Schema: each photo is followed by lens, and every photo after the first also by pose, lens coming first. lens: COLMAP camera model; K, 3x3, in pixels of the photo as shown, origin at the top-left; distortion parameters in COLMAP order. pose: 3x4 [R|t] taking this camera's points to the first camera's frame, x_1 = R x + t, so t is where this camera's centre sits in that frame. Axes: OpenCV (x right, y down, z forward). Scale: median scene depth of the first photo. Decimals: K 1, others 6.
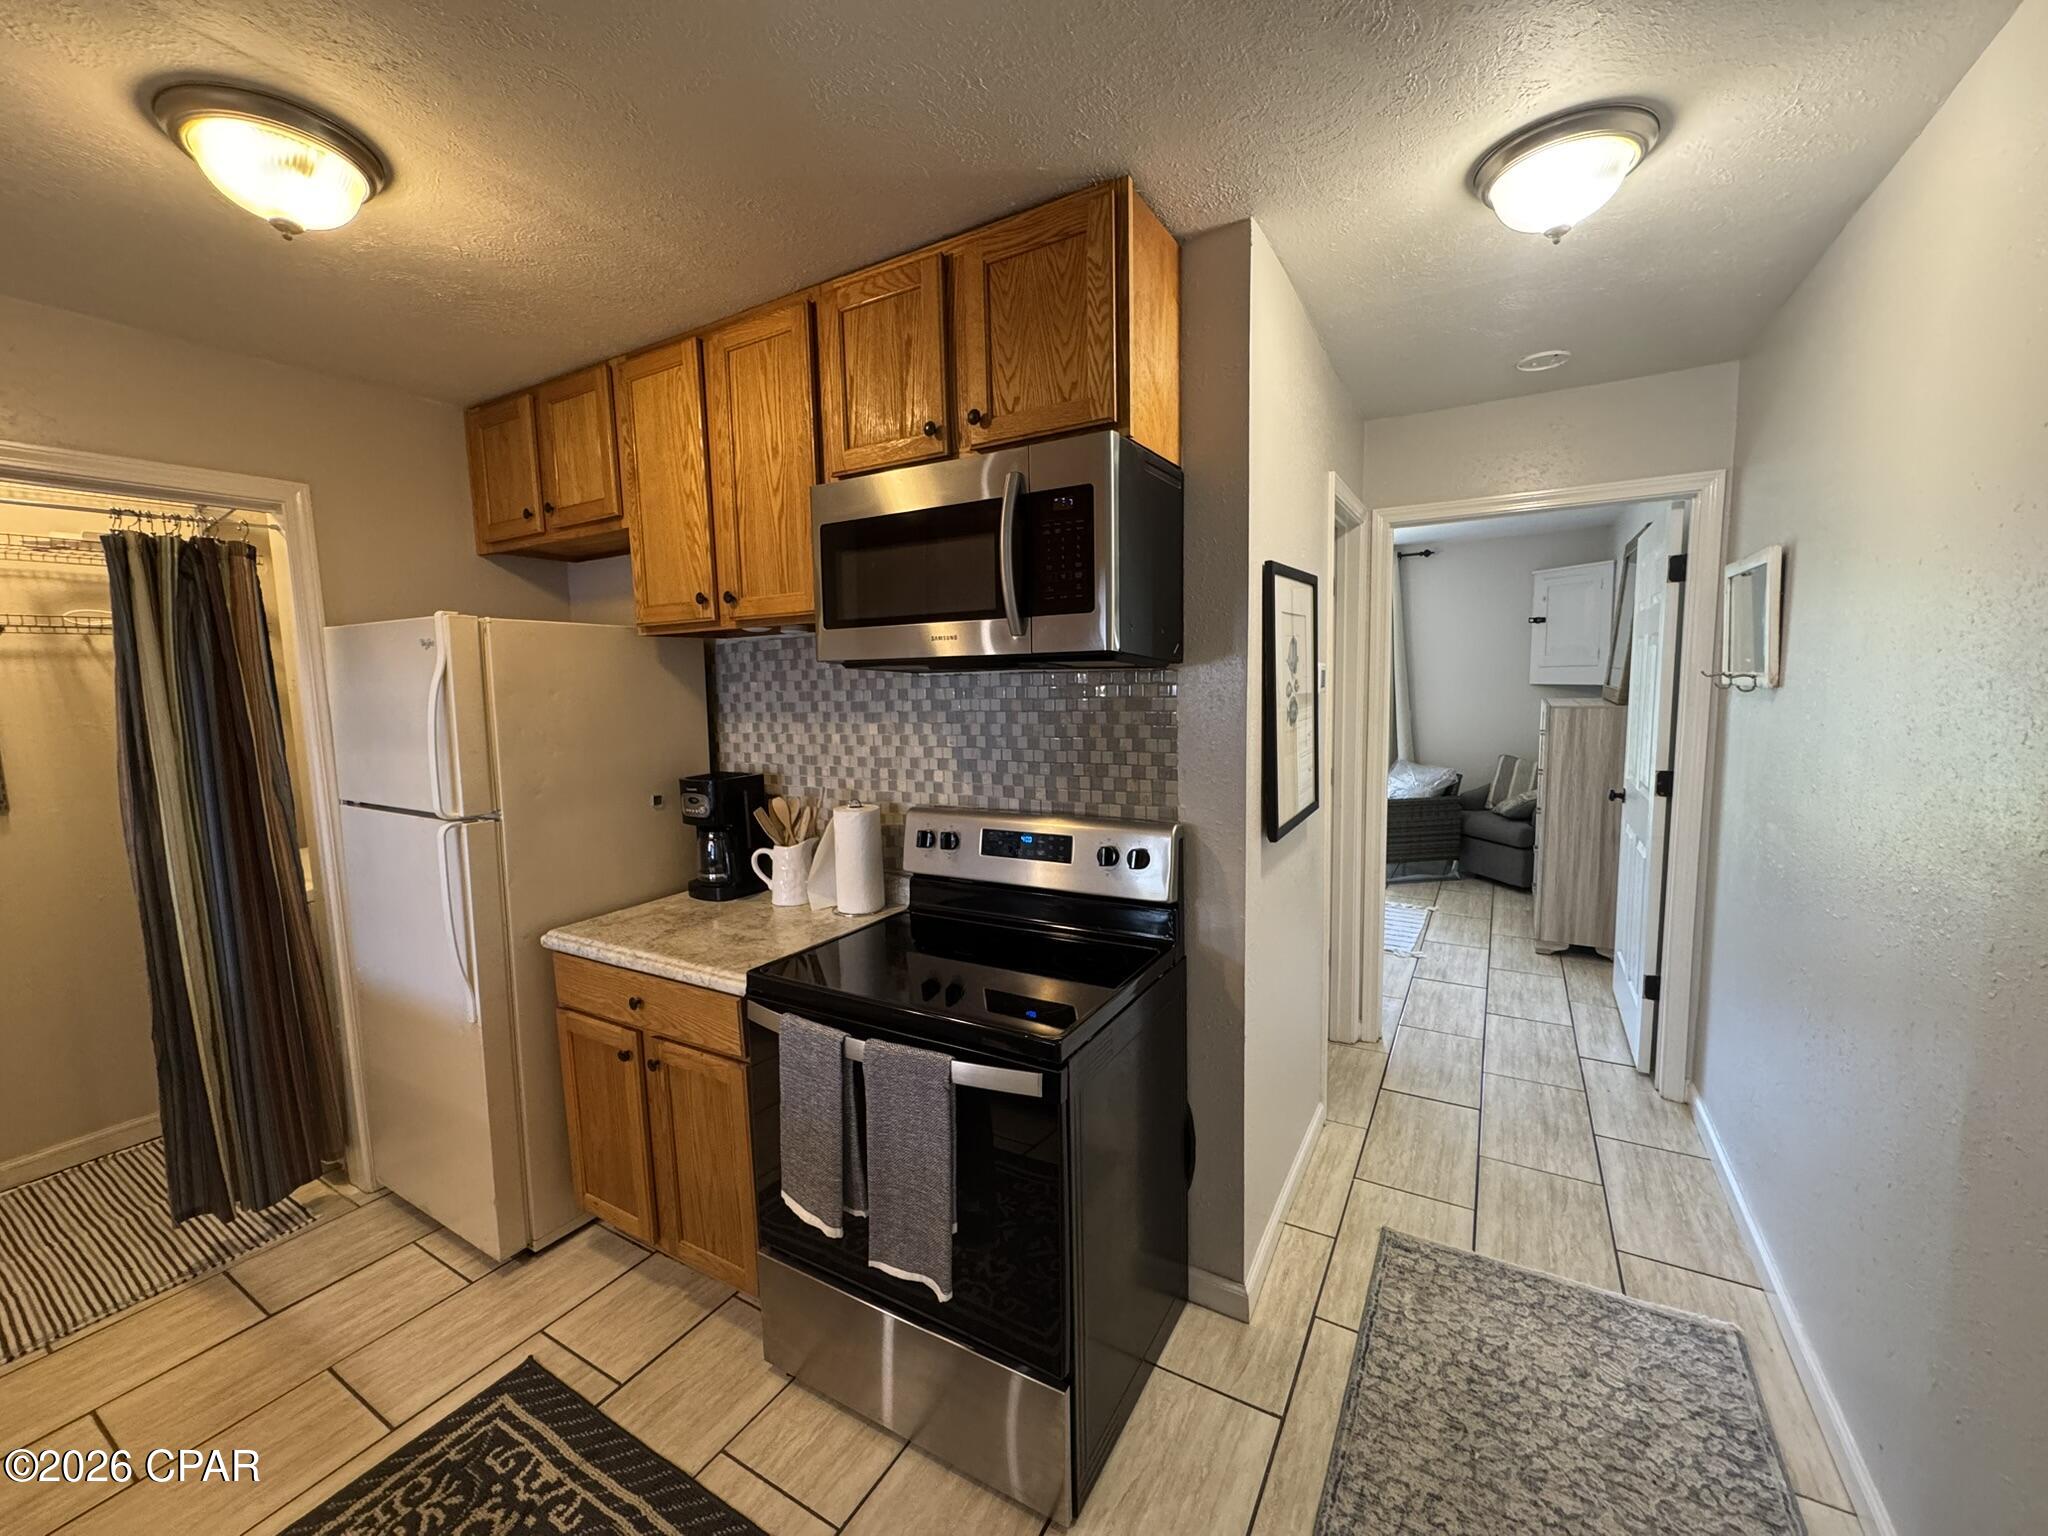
lens RADIAL K [[821.9, 0, 1026.6], [0, 821.9, 768.0], [0, 0, 1]] dist [-0.003126, 0.000554]
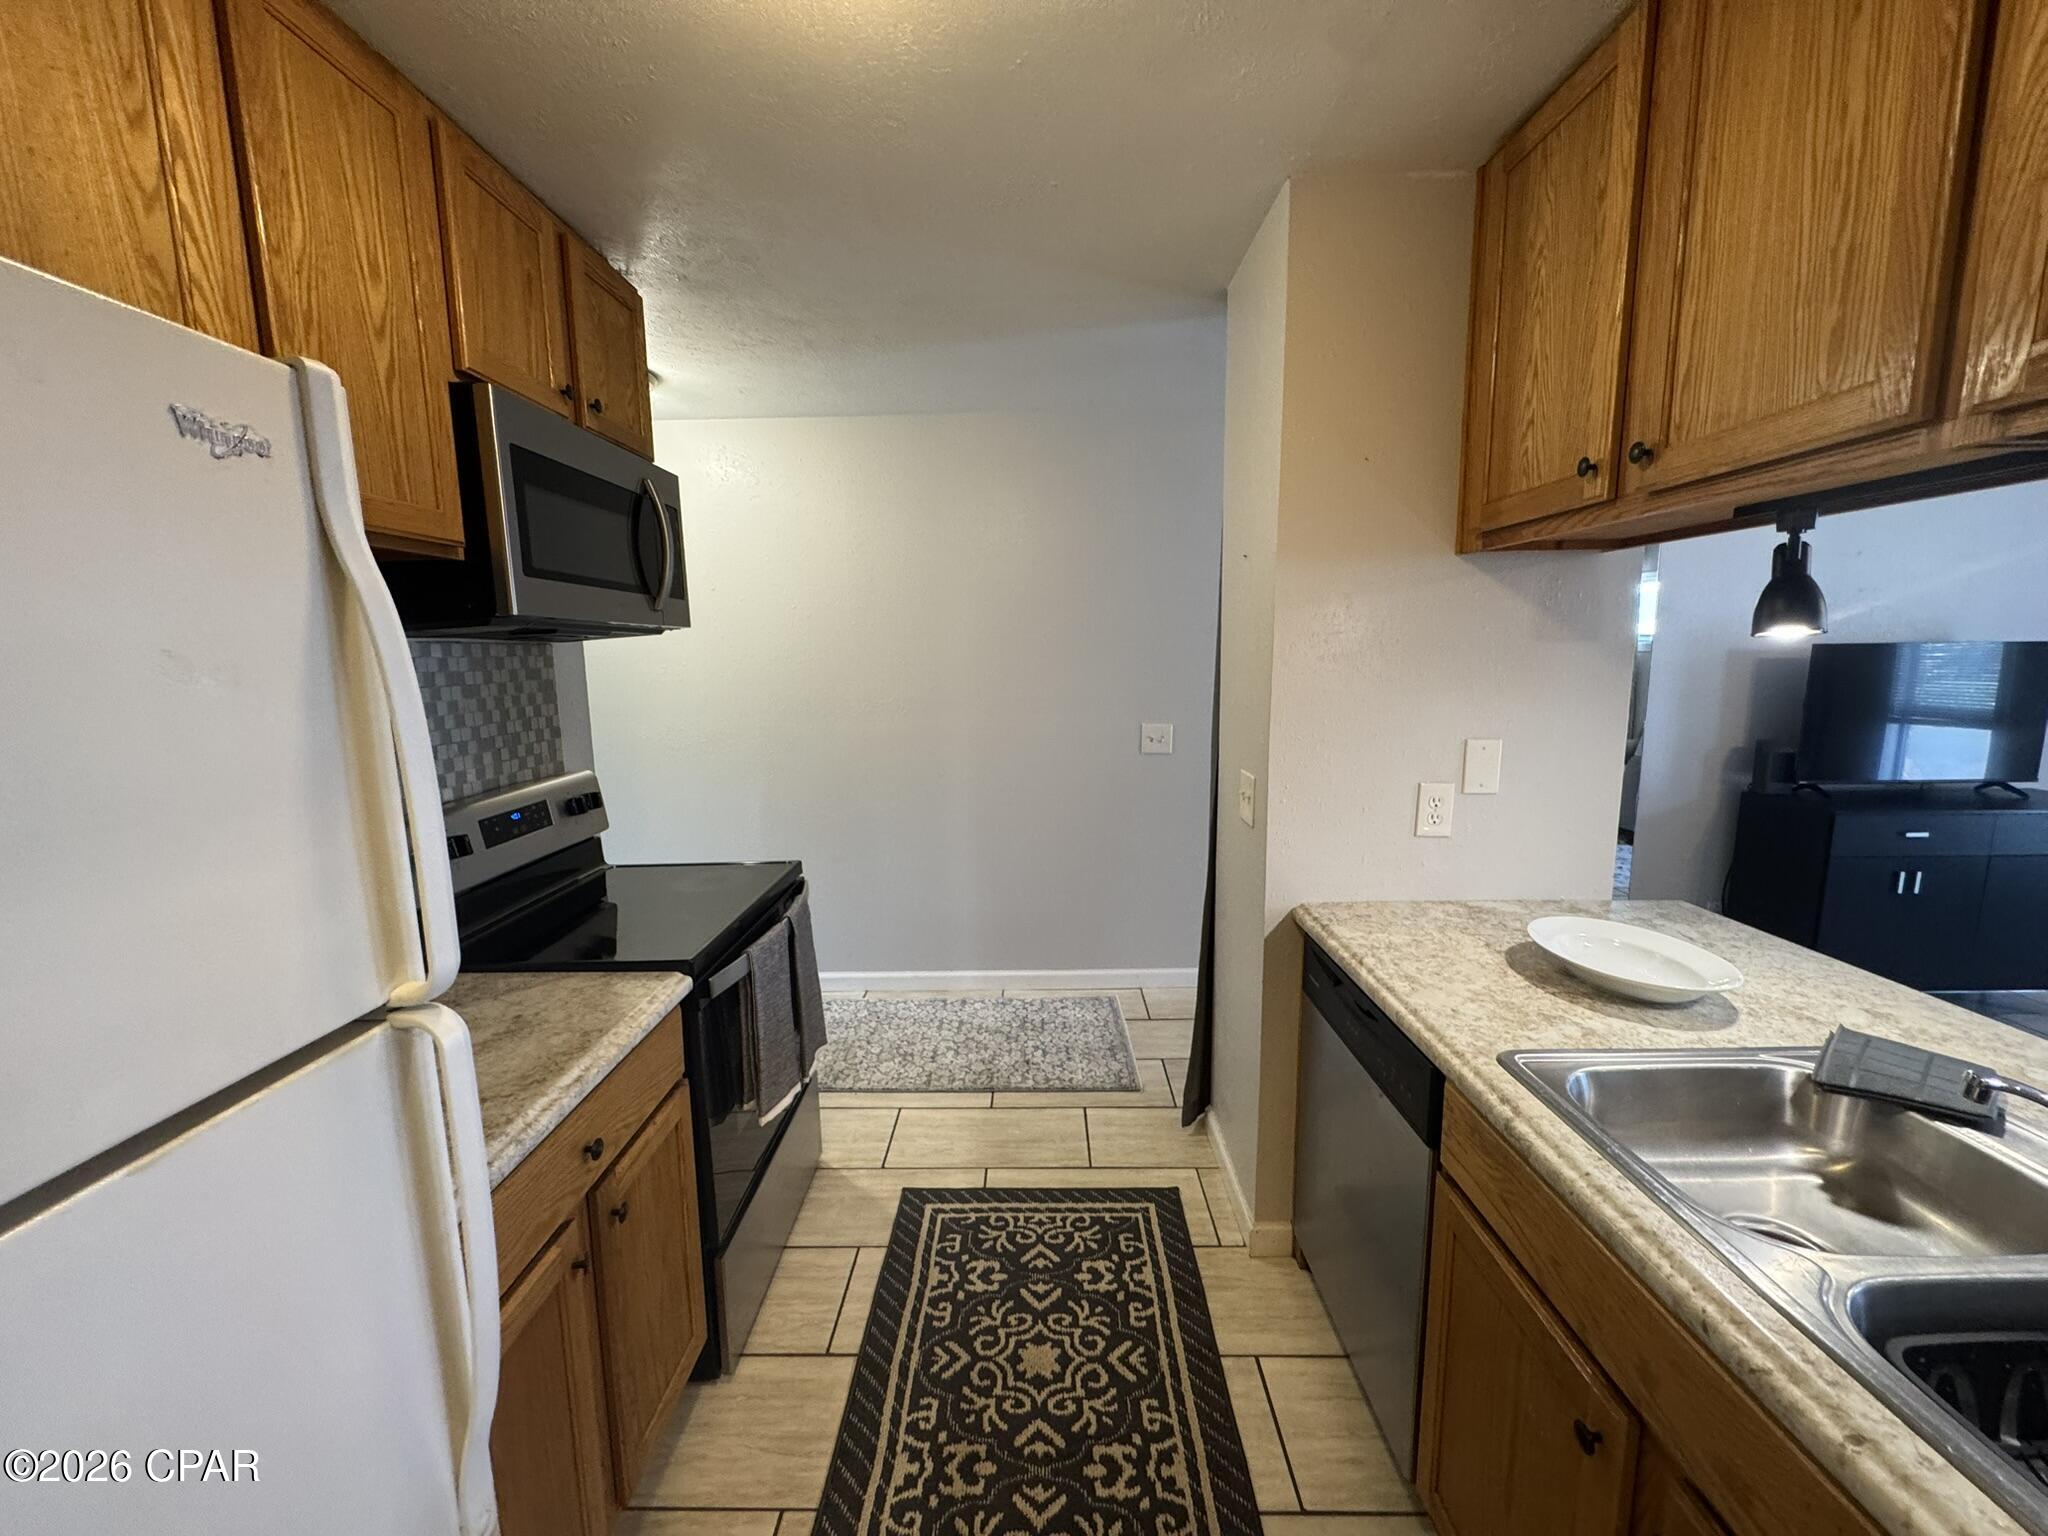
lens RADIAL K [[821.9, 0, 1019.1], [0, 821.9, 766.2], [0, 0, 1]] dist [-0.003126, 0.000554]
pose [[-0.486485, -0.088895, 0.869155, -1.063897], [0.128342, 0.976747, 0.171735, -0.056930], [-0.864211, 0.195096, -0.463764, 0.884918]]
